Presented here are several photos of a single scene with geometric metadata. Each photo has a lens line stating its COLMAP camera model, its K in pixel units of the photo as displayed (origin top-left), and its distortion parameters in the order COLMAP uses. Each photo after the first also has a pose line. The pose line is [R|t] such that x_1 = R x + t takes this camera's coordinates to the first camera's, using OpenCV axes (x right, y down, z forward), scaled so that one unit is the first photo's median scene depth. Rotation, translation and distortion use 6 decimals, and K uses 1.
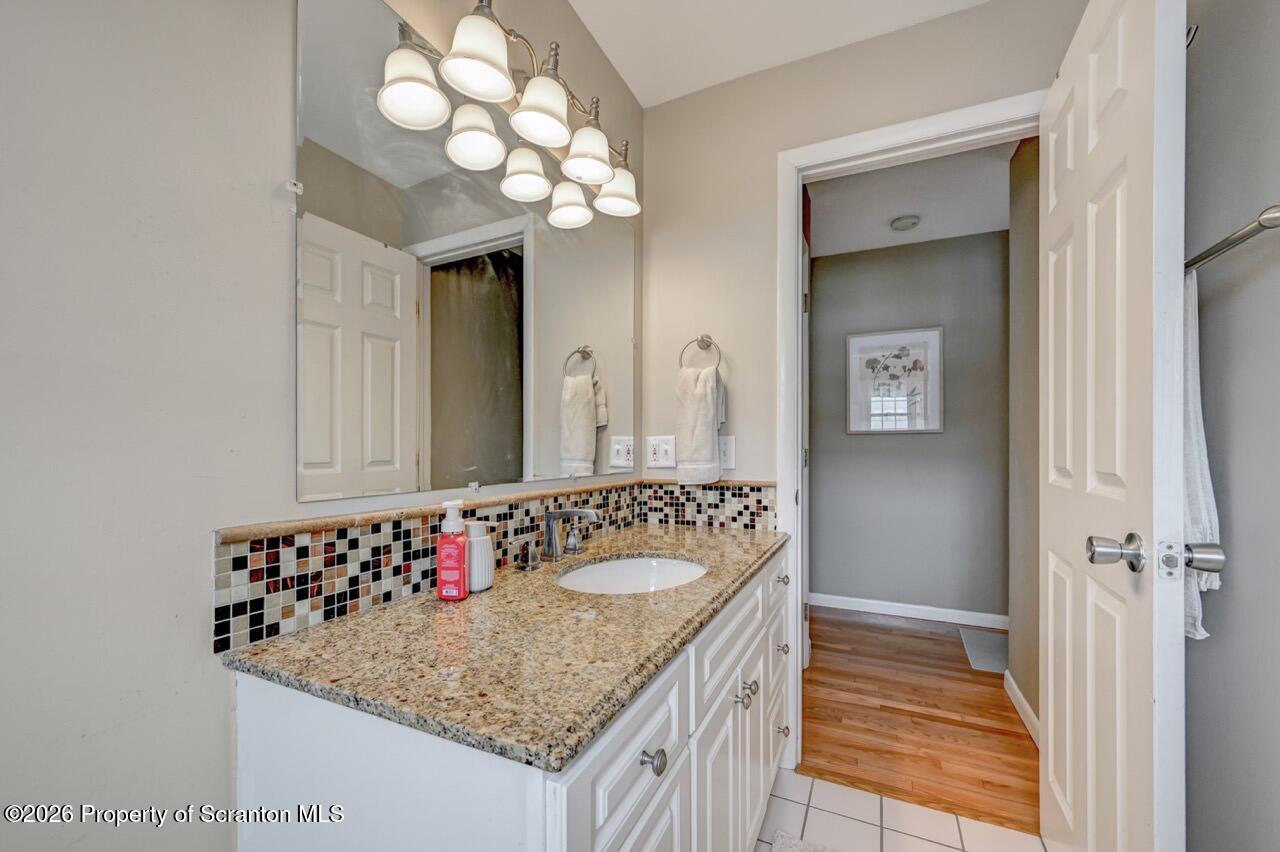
lens RADIAL K [[508.0, 0, 645.7], [0, 508.0, 454.6], [0, 0, 1]] dist [-0.002933, 0.000871]
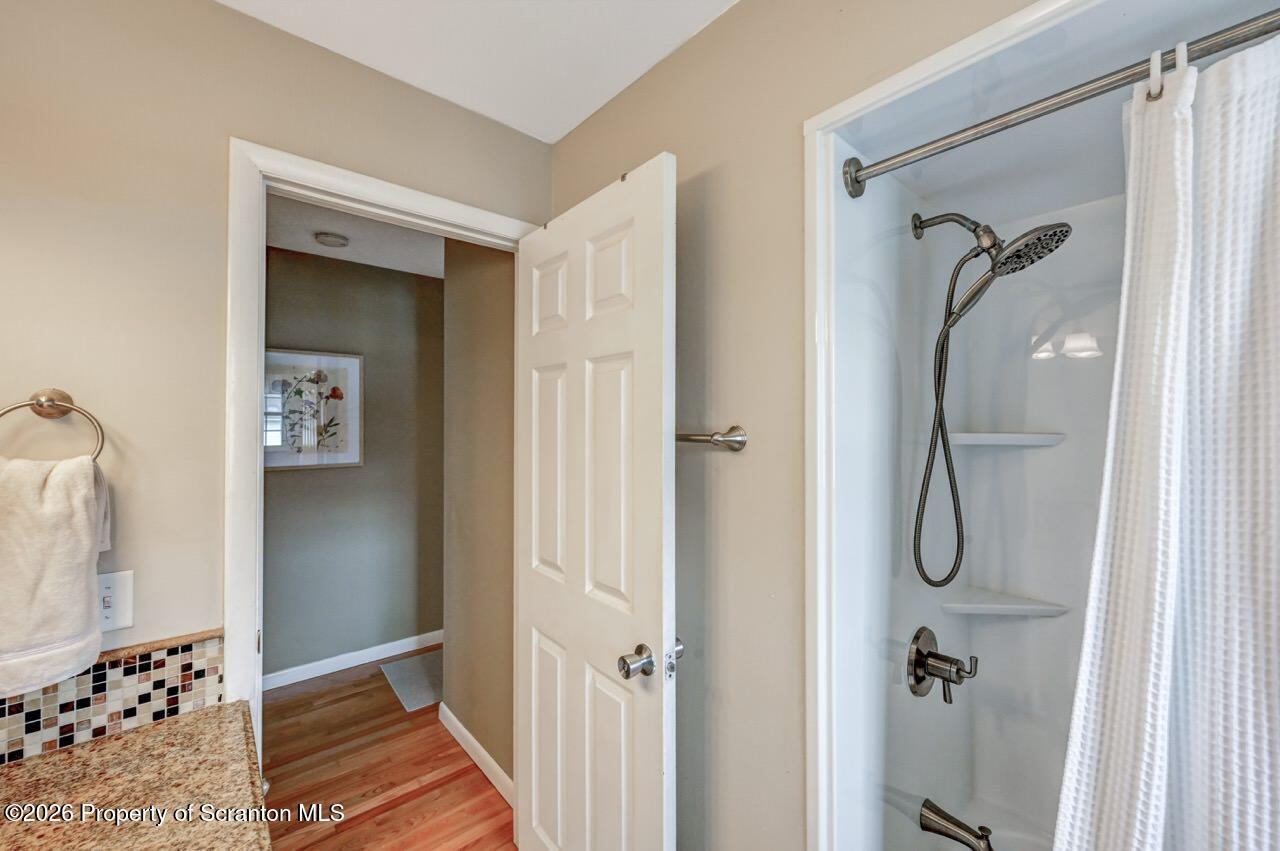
lens RADIAL K [[508.0, 0, 644.2], [0, 508.0, 424.2], [0, 0, 1]] dist [-0.002933, 0.000871]
pose [[0.417704, 0.005807, 0.908565, -0.111075], [0.007998, 0.999917, -0.010068, -0.195512], [-0.908548, 0.011472, 0.417623, 0.218567]]
